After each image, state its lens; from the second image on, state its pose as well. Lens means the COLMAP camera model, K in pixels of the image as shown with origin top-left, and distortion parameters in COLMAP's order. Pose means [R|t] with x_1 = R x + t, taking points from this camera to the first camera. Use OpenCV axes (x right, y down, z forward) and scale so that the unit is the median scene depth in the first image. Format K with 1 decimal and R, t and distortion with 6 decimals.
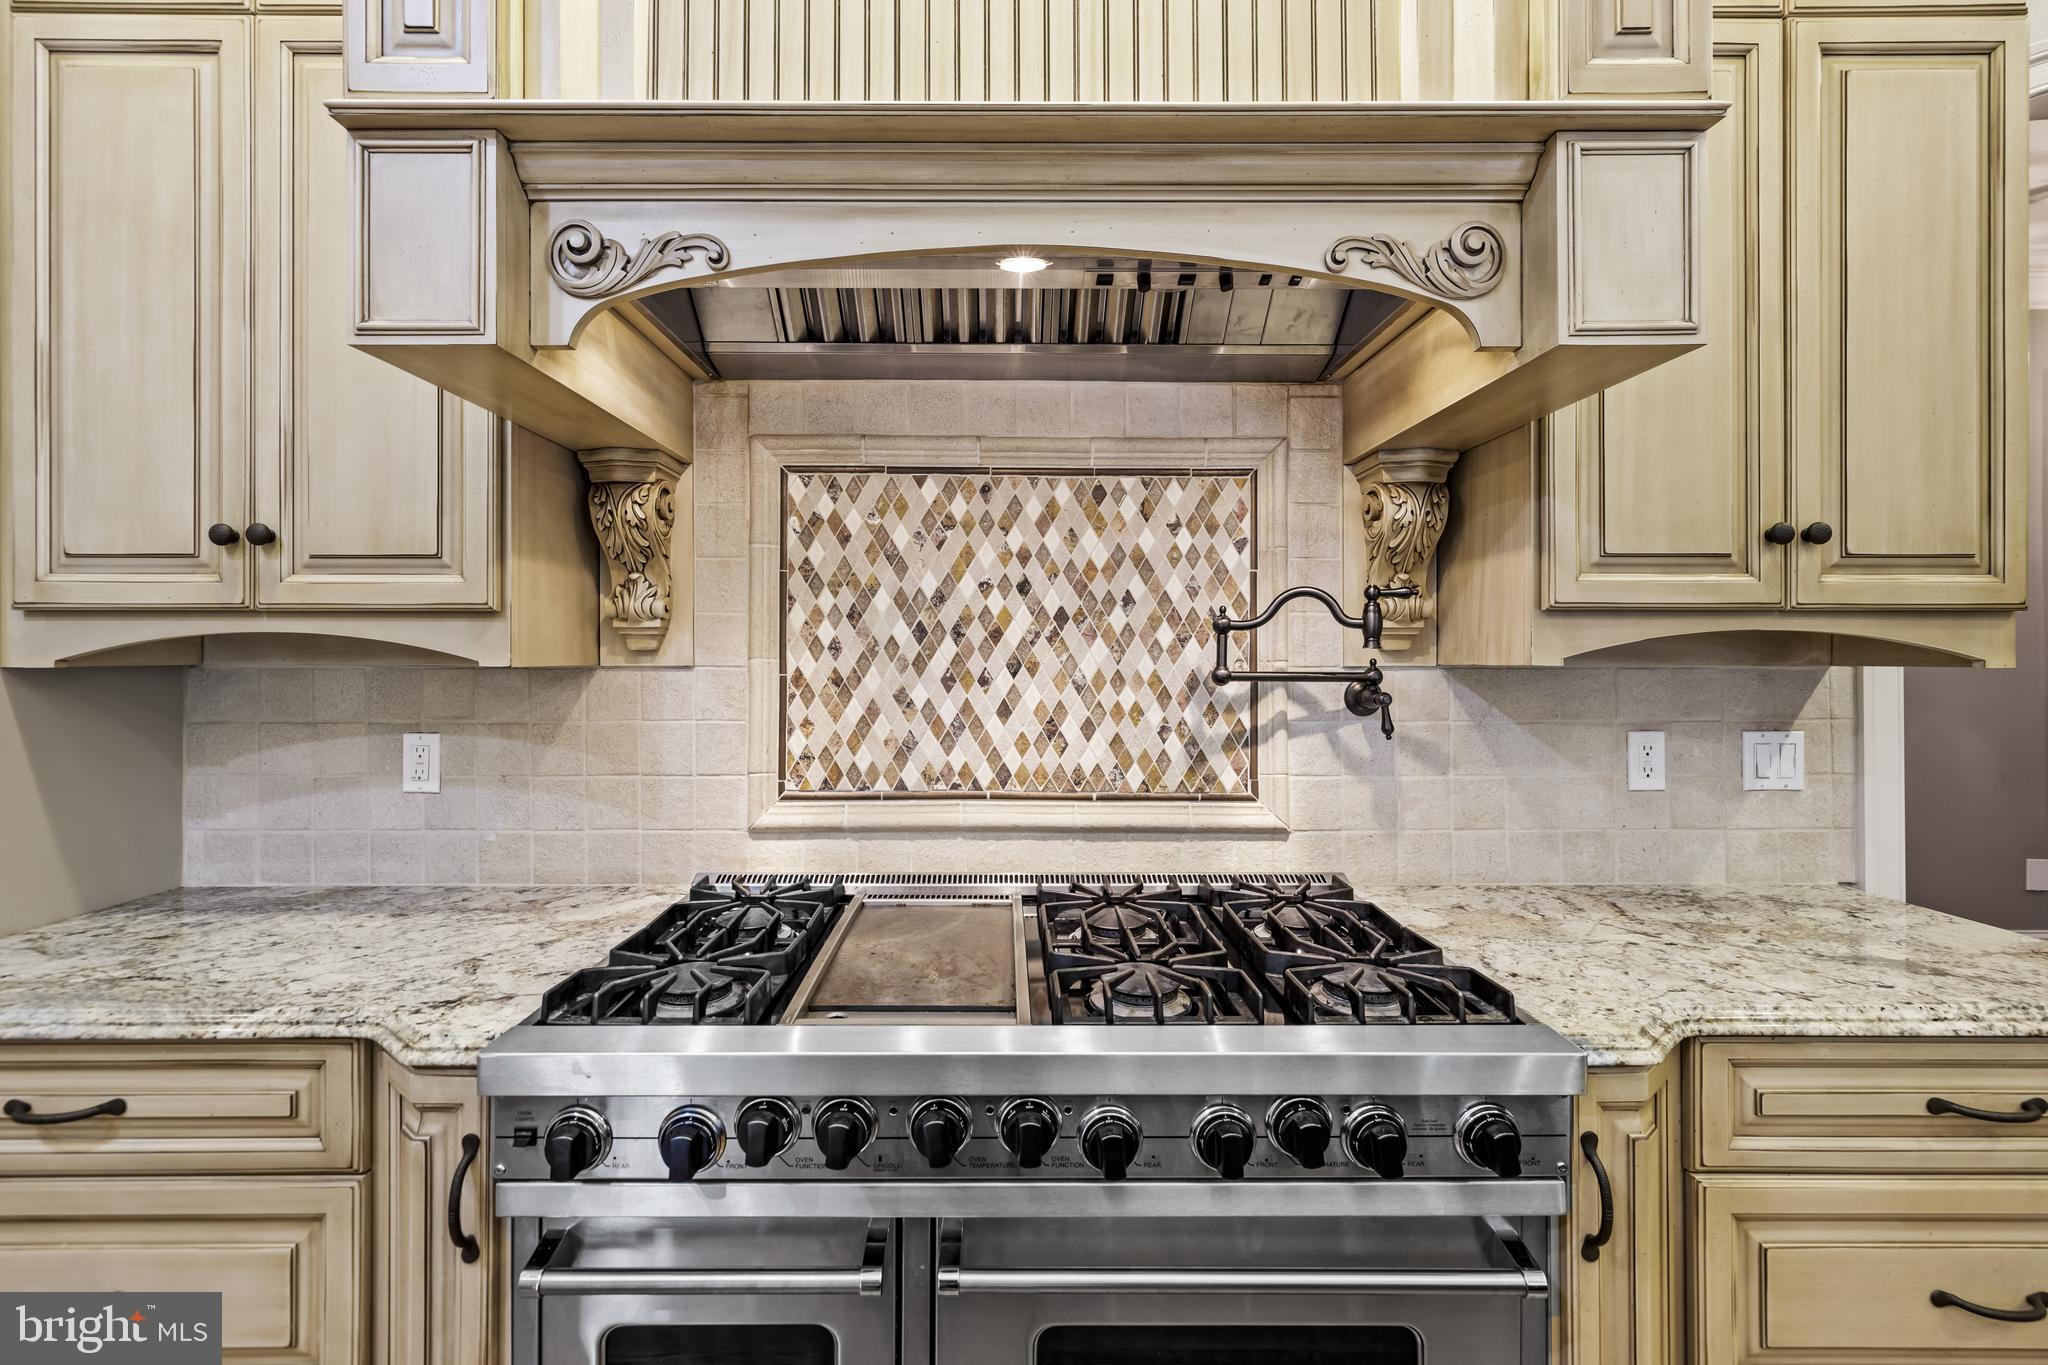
lens RADIAL K [[869.2, 0, 1016.1], [0, 869.2, 661.7], [0, 0, 1]] dist [0.002399, 0.000452]
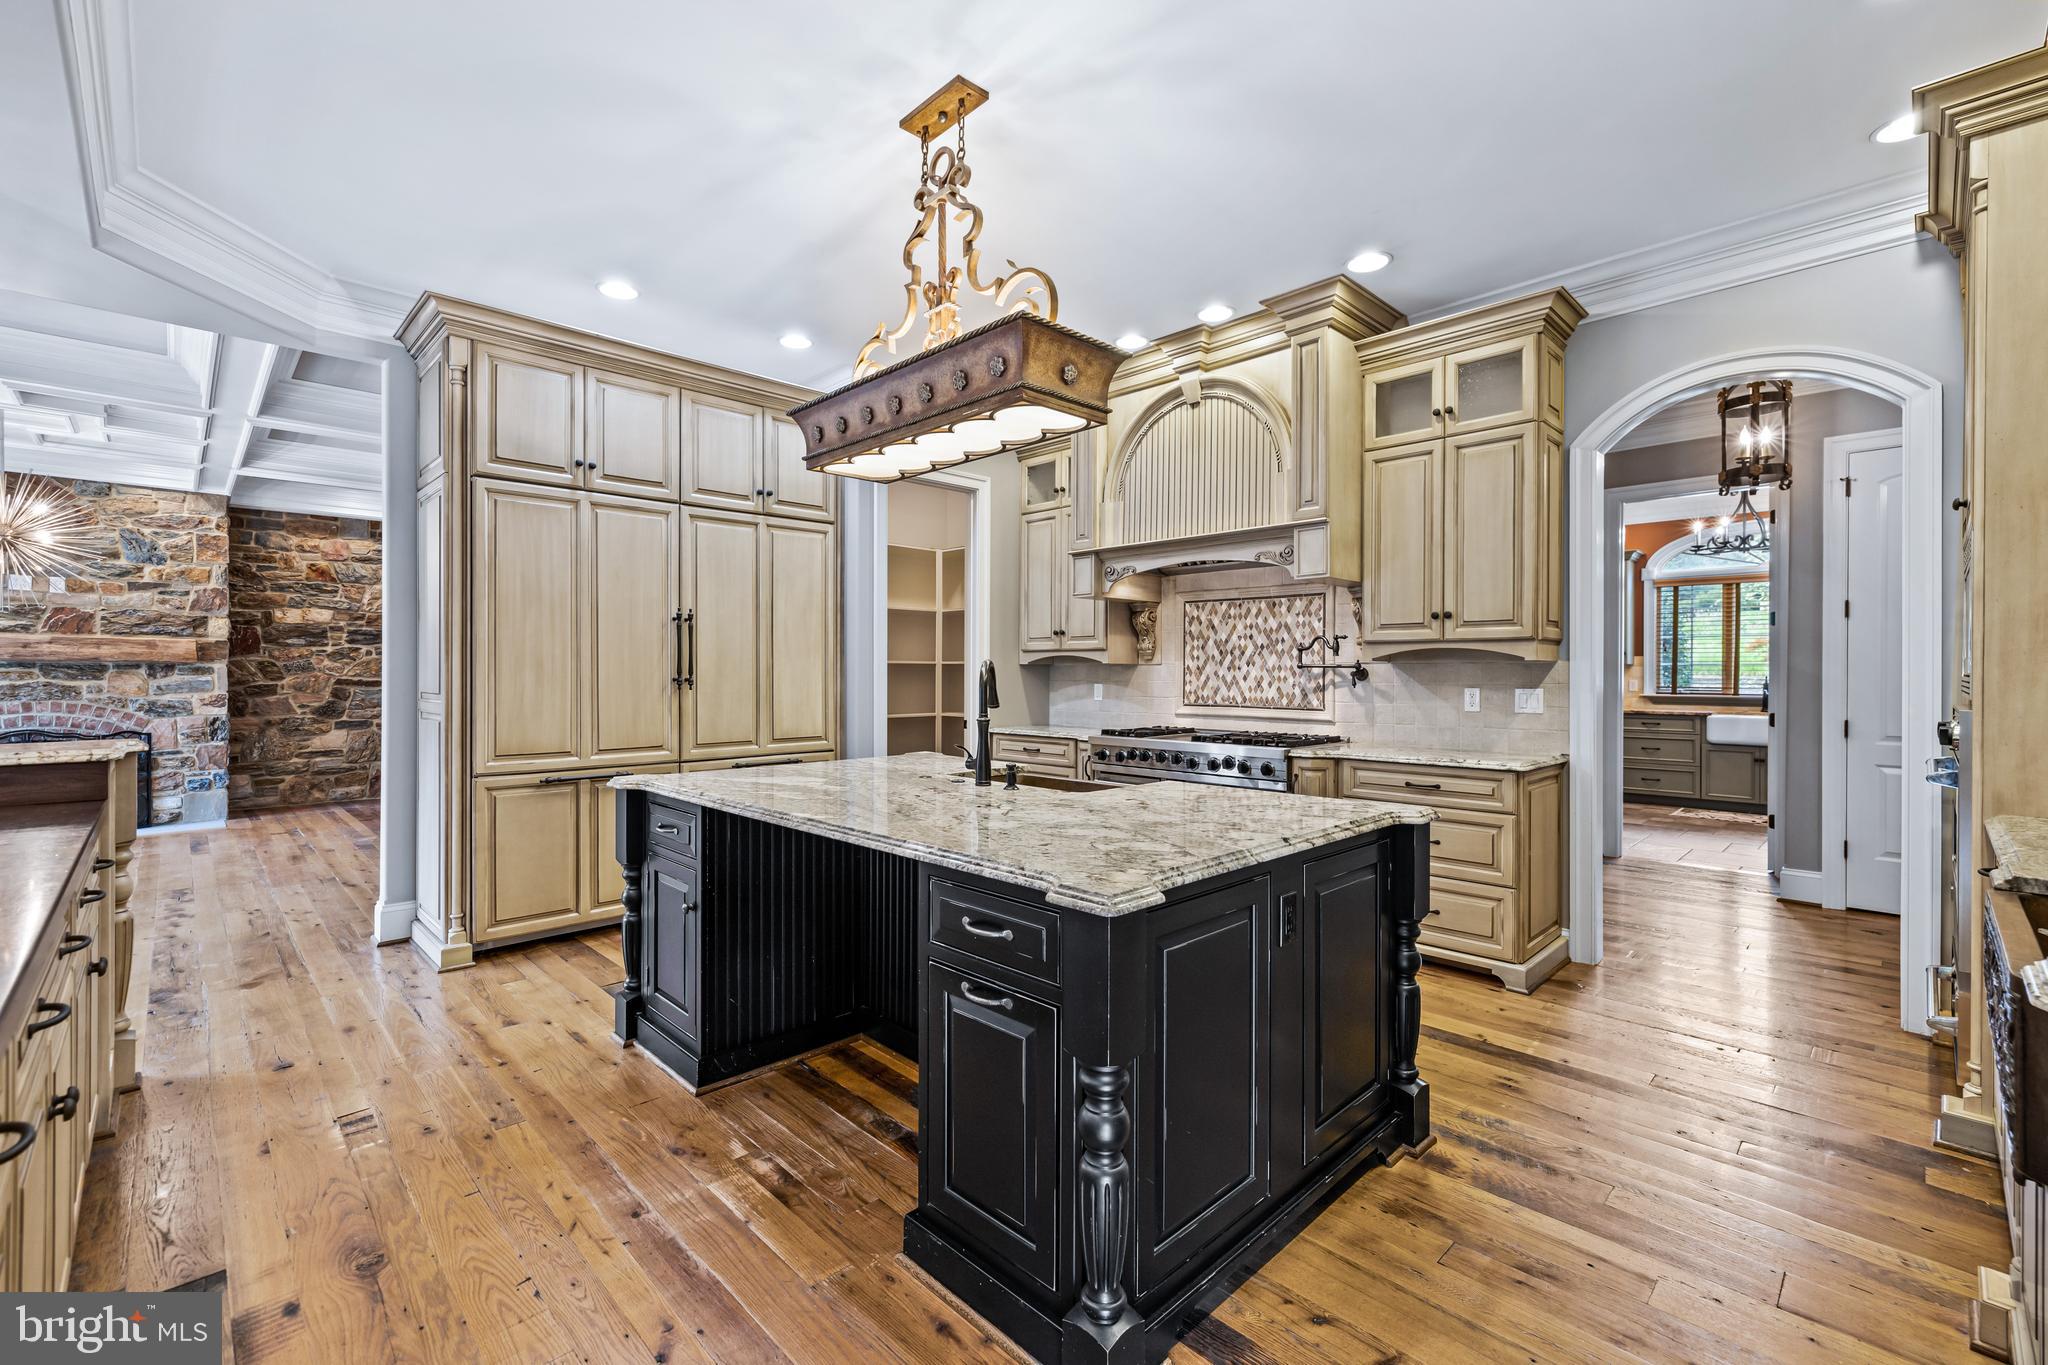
lens RADIAL K [[869.2, 0, 1016.5], [0, 869.2, 672.3], [0, 0, 1]] dist [0.002399, 0.000452]
pose [[0.690718, 0.000918, -0.723124, 1.619625], [-0.008093, 0.999946, -0.006460, 0.062046], [0.723079, 0.010314, 0.690688, -1.656774]]
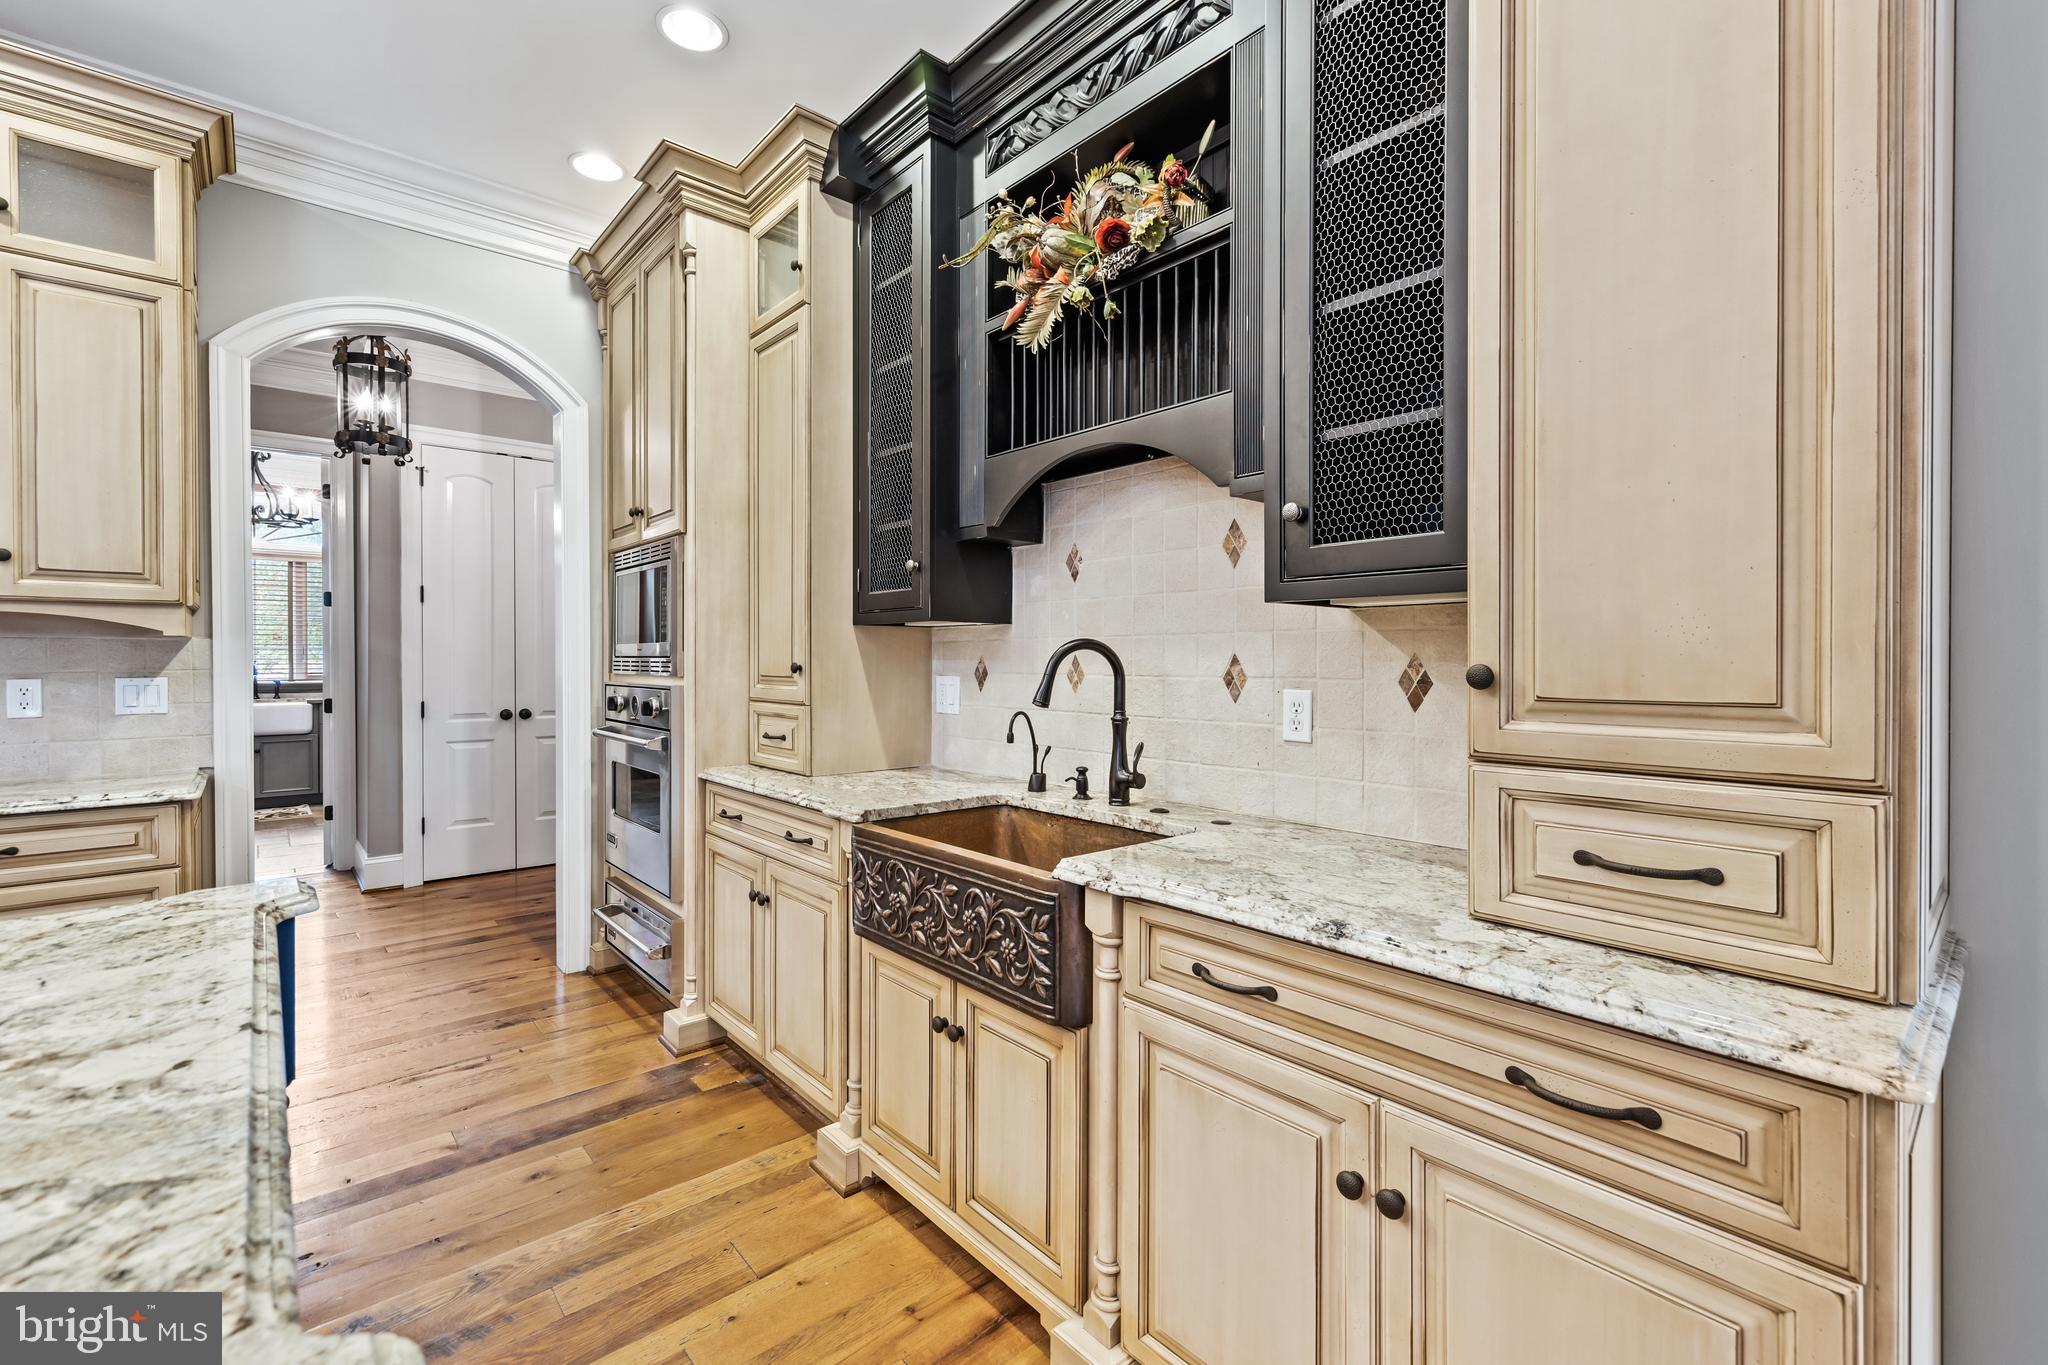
lens RADIAL K [[869.2, 0, 1014.0], [0, 869.2, 665.9], [0, 0, 1]] dist [0.002399, 0.000452]
pose [[0.764317, -0.006131, 0.644812, 1.062093], [0.006344, 0.999978, 0.001988, 0.064828], [-0.644810, 0.002571, 0.764339, -1.280539]]
